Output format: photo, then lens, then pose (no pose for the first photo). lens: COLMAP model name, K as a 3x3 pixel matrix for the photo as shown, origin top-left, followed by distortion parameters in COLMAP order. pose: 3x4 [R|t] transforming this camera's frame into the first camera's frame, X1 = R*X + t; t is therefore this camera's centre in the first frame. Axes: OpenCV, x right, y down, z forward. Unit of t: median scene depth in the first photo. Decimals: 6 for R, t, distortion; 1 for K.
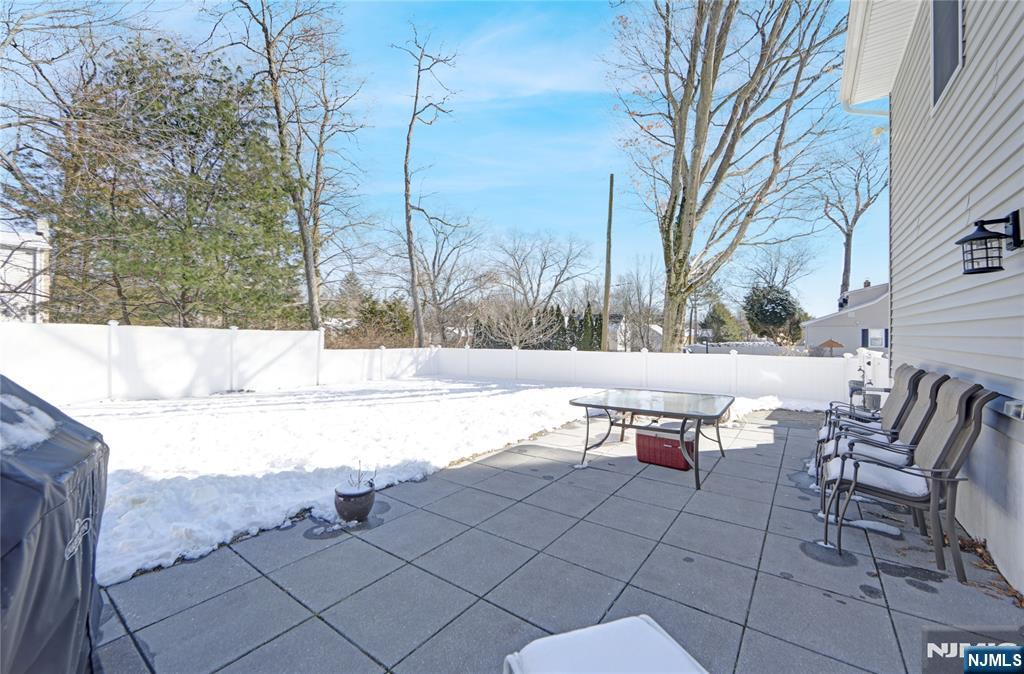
lens RADIAL K [[412.9, 0, 516.3], [0, 412.9, 334.0], [0, 0, 1]] dist [-0.002353, 0.001016]
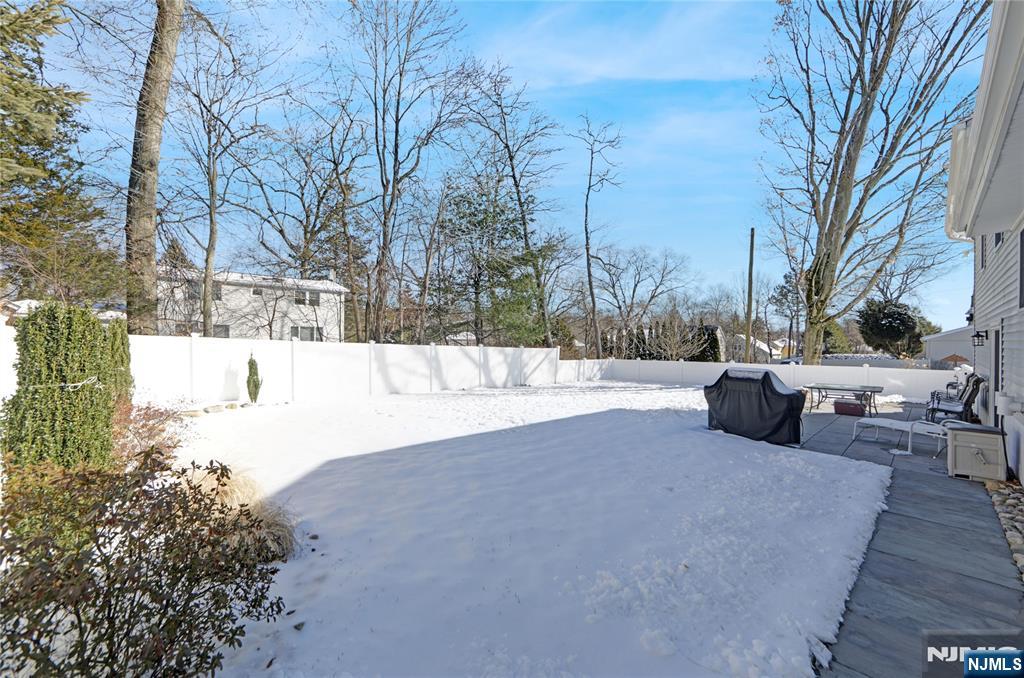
lens RADIAL K [[412.9, 0, 505.3], [0, 412.9, 343.7], [0, 0, 1]] dist [-0.002353, 0.001016]
pose [[0.982464, 0.004363, -0.186400, -0.278992], [-0.003753, 0.999986, 0.003625, -0.020868], [0.186413, -0.002862, 0.982467, -0.410321]]
